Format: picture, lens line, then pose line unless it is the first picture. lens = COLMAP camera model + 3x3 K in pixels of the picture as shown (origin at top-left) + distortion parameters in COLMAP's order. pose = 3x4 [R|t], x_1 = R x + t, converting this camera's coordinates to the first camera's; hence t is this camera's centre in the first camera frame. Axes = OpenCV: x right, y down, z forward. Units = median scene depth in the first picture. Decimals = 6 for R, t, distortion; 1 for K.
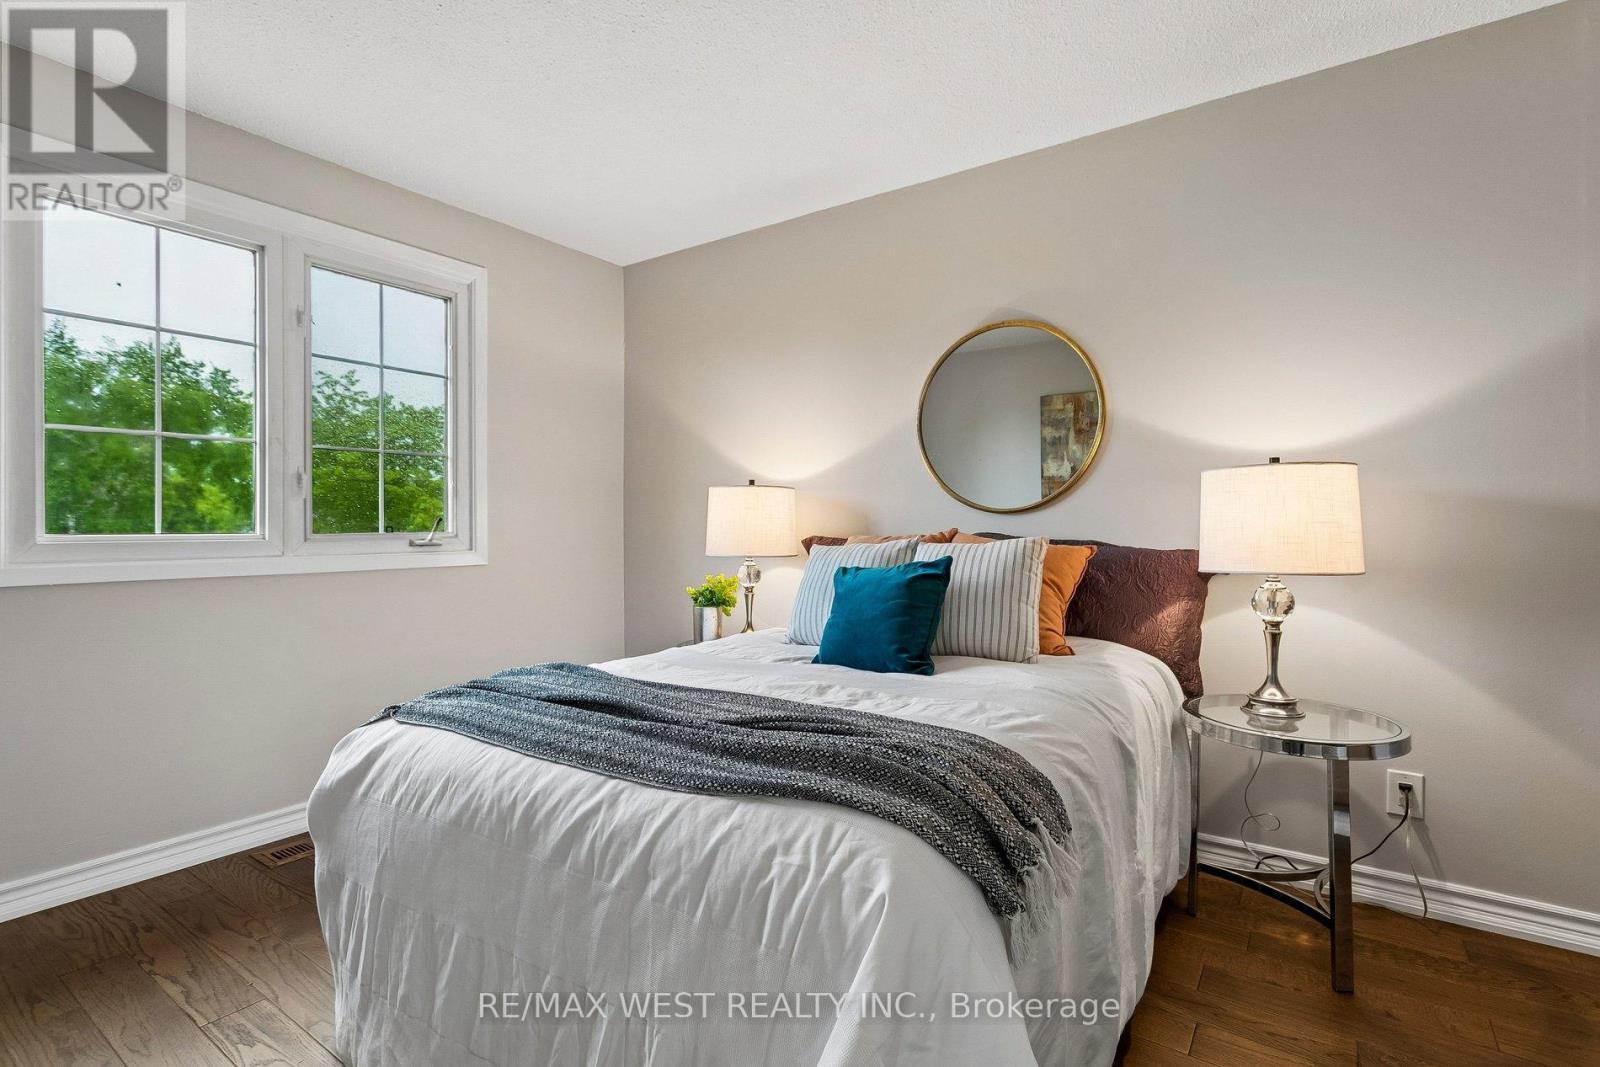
lens RADIAL K [[766.5, 0, 807.7], [0, 766.5, 532.0], [0, 0, 1]] dist [0.001966, -0.000771]
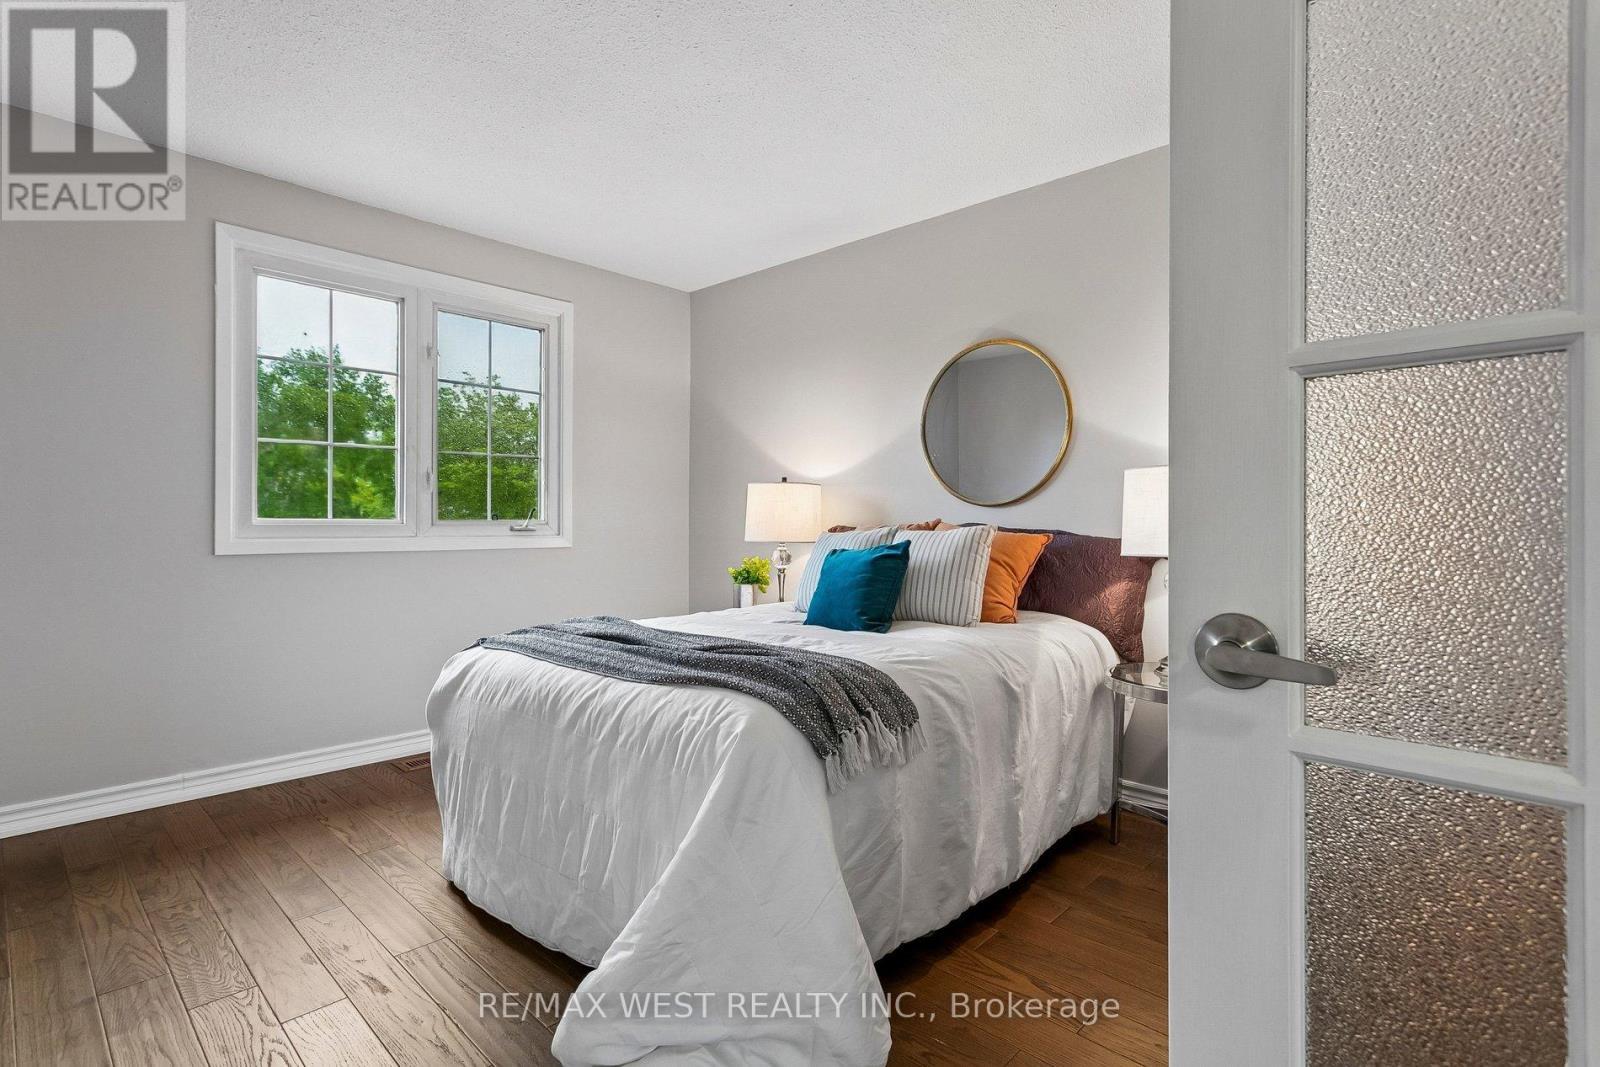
lens RADIAL K [[766.5, 0, 799.4], [0, 766.5, 529.8], [0, 0, 1]] dist [0.001966, -0.000771]
pose [[0.989480, 0.009427, -0.144364, 0.175358], [-0.008879, 0.999951, 0.004445, 0.010239], [0.144399, -0.003117, 0.989515, -0.230310]]
